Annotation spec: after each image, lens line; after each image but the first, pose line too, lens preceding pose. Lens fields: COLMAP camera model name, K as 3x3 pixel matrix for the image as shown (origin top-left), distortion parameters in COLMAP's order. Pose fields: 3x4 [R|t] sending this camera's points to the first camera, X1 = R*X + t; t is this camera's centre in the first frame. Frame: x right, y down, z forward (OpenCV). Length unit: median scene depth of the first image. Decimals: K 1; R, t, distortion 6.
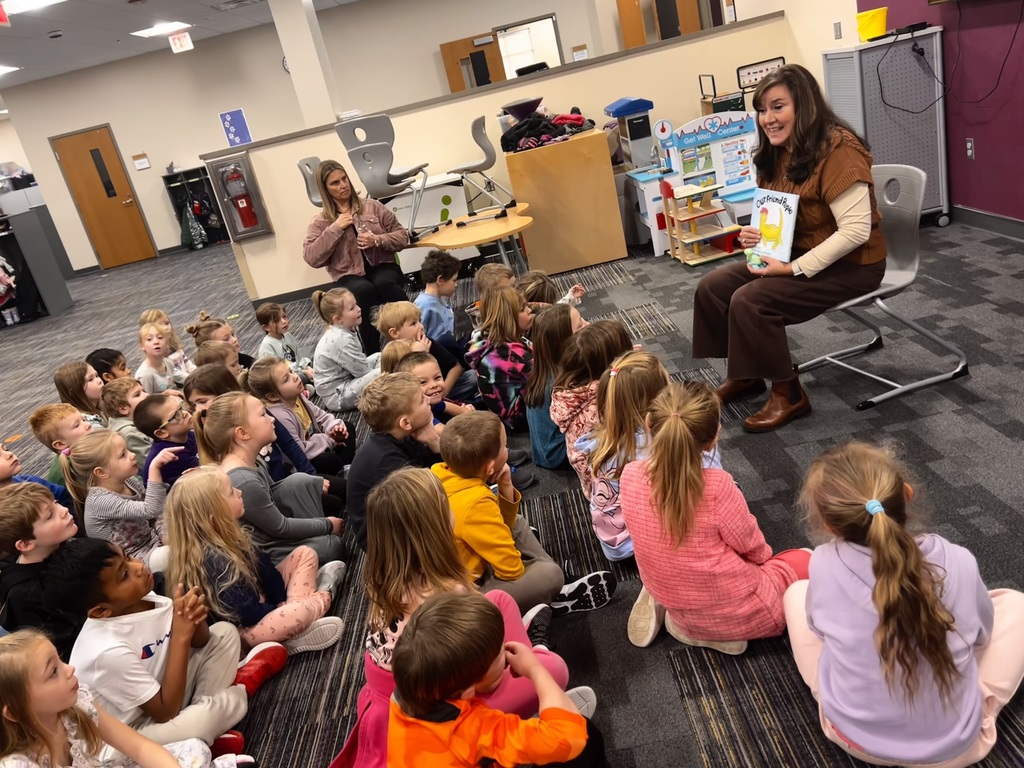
lens RADIAL K [[788.1, 0, 512.0], [0, 788.1, 384.0], [0, 0, 1]] dist [-0.026572, -0.004457]
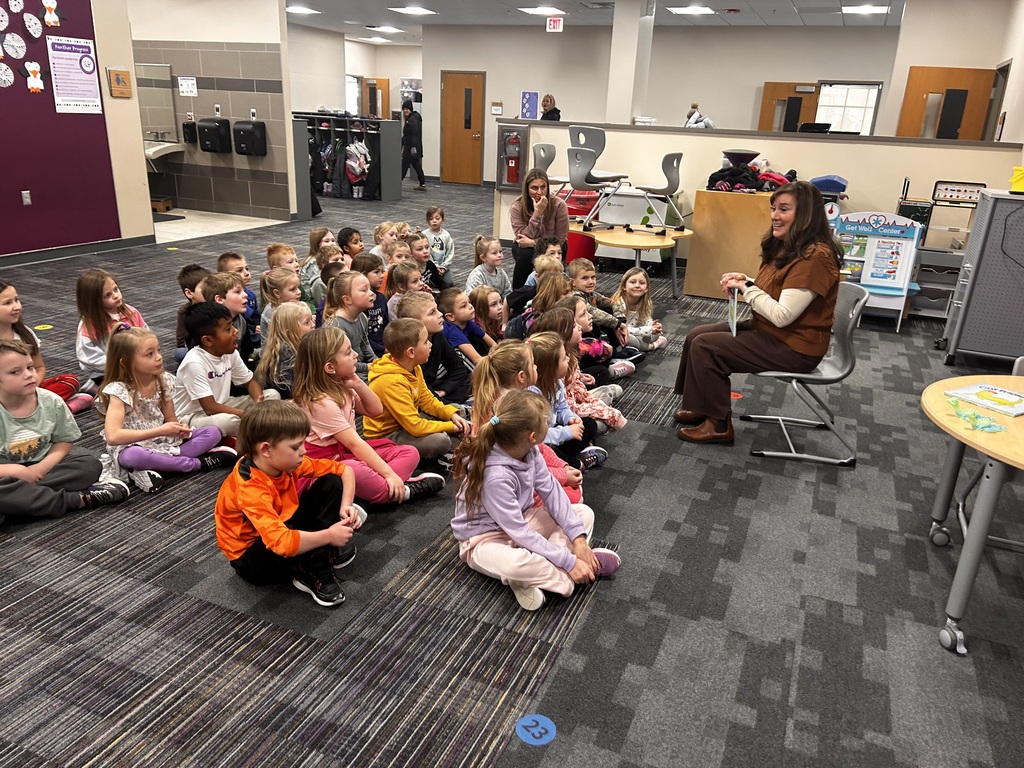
lens RADIAL K [[788.1, 0, 512.0], [0, 788.1, 384.0], [0, 0, 1]] dist [-0.026572, -0.004457]
pose [[0.841001, 0.396214, -0.368417, 0.308905], [-0.391216, 0.915713, 0.091758, -0.020454], [0.373720, 0.066962, 0.925121, -0.185610]]
